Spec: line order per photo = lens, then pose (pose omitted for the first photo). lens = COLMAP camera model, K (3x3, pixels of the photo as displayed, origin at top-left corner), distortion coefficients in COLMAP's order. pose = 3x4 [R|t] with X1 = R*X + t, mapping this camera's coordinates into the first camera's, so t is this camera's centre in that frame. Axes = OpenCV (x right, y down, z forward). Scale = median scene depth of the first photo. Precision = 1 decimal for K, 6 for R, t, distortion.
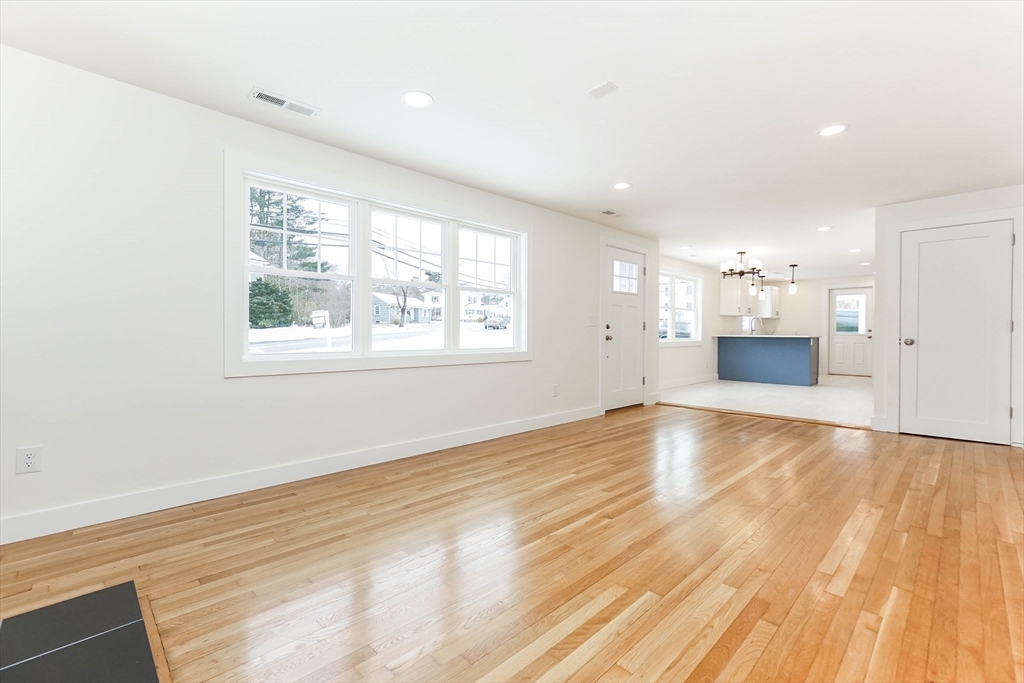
lens RADIAL K [[447.6, 0, 506.6], [0, 447.6, 335.5], [0, 0, 1]] dist [-0.008244, 0.004887]
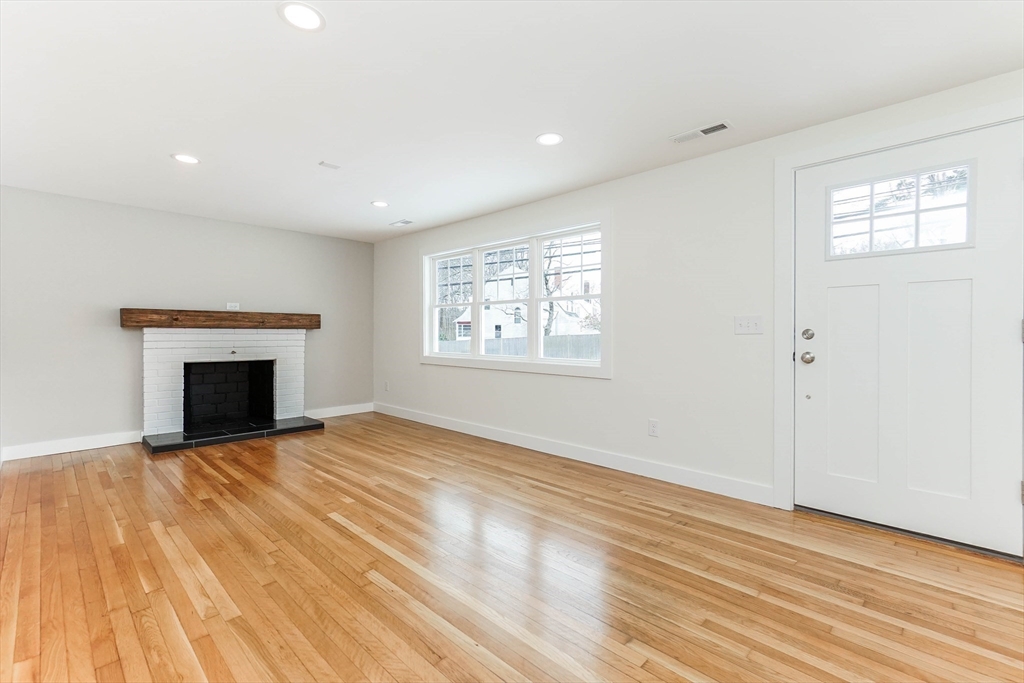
lens RADIAL K [[447.6, 0, 505.3], [0, 447.6, 335.9], [0, 0, 1]] dist [-0.008244, 0.004887]
pose [[0.034261, 0.006889, -0.999389, 1.269789], [-0.001921, 0.999975, 0.006827, -0.037866], [0.999411, 0.001686, 0.034273, 1.188600]]
